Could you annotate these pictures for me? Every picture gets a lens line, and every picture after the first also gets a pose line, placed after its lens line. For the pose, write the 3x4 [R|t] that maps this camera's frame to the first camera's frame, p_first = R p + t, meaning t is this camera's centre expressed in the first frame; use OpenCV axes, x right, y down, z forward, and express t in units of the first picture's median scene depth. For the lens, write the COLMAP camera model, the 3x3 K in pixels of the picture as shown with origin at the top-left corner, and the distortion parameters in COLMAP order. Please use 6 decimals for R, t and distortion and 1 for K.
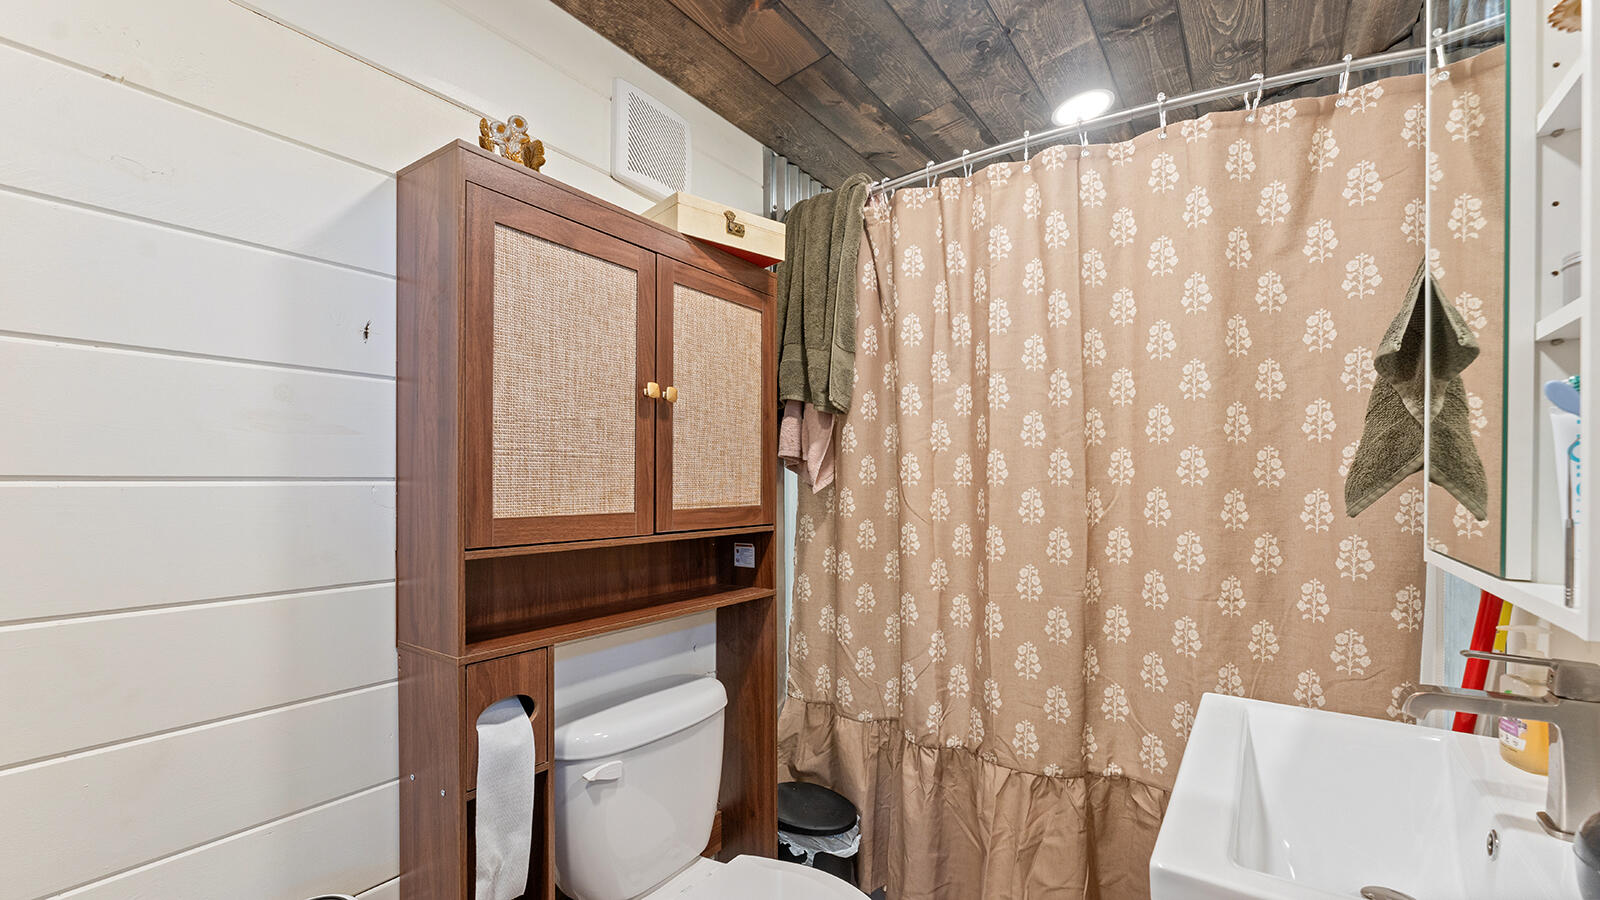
lens RADIAL K [[659.0, 0, 775.9], [0, 659.0, 484.9], [0, 0, 1]] dist [0.004808, -0.000566]
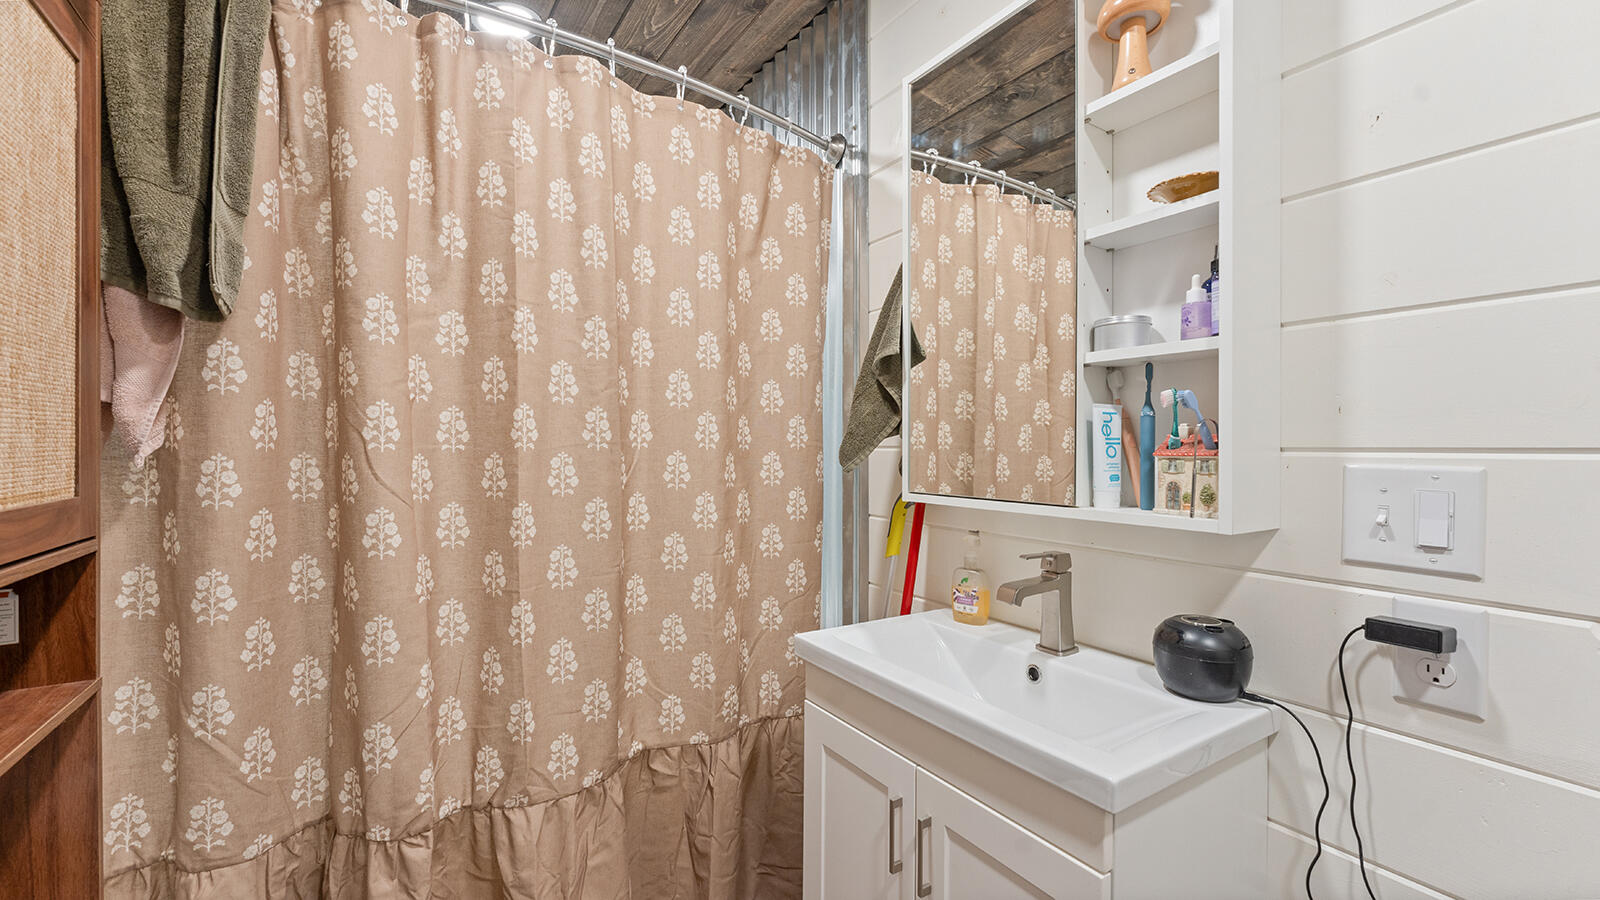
lens RADIAL K [[659.0, 0, 794.3], [0, 659.0, 447.3], [0, 0, 1]] dist [0.004808, -0.000566]
pose [[0.378861, -0.001887, 0.925452, -0.274560], [0.000022, 0.999998, 0.002030, -0.003747], [-0.925454, -0.000749, 0.378860, 0.414938]]
